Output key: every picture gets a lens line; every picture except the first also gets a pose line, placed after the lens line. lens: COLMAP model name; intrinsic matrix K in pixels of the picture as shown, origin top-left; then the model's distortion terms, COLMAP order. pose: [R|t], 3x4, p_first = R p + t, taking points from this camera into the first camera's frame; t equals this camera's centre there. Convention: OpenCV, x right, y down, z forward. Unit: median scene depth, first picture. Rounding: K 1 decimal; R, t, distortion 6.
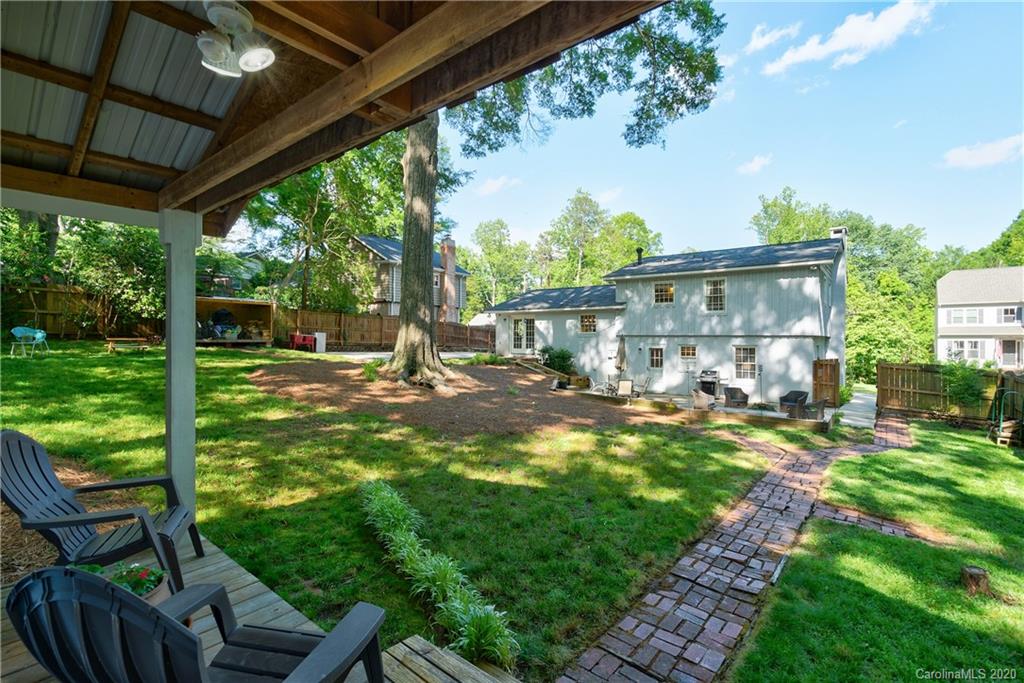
lens RADIAL K [[460.0, 0, 512.0], [0, 460.0, 341.5], [0, 0, 1]] dist [-0.000058, 0.000086]
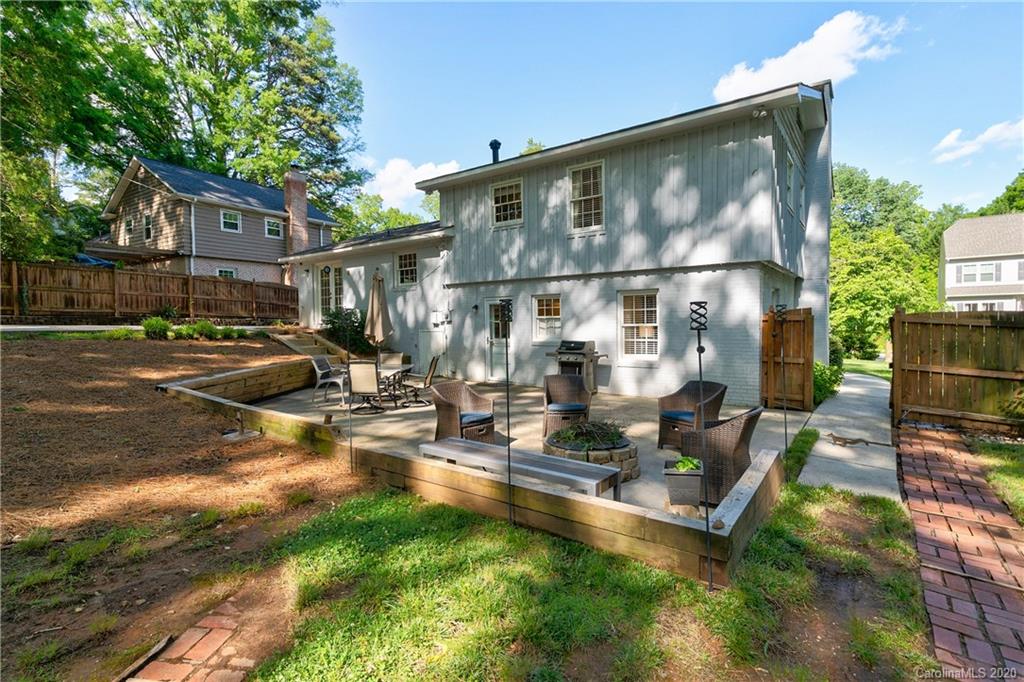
lens RADIAL K [[487.1, 0, 511.2], [0, 487.1, 335.5], [0, 0, 1]] dist [0.001238, 0.000022]
pose [[0.999054, -0.020613, 0.038293, 0.195055], [0.019624, 0.999469, 0.026024, 0.024384], [-0.038809, -0.025248, 0.998928, 0.259851]]
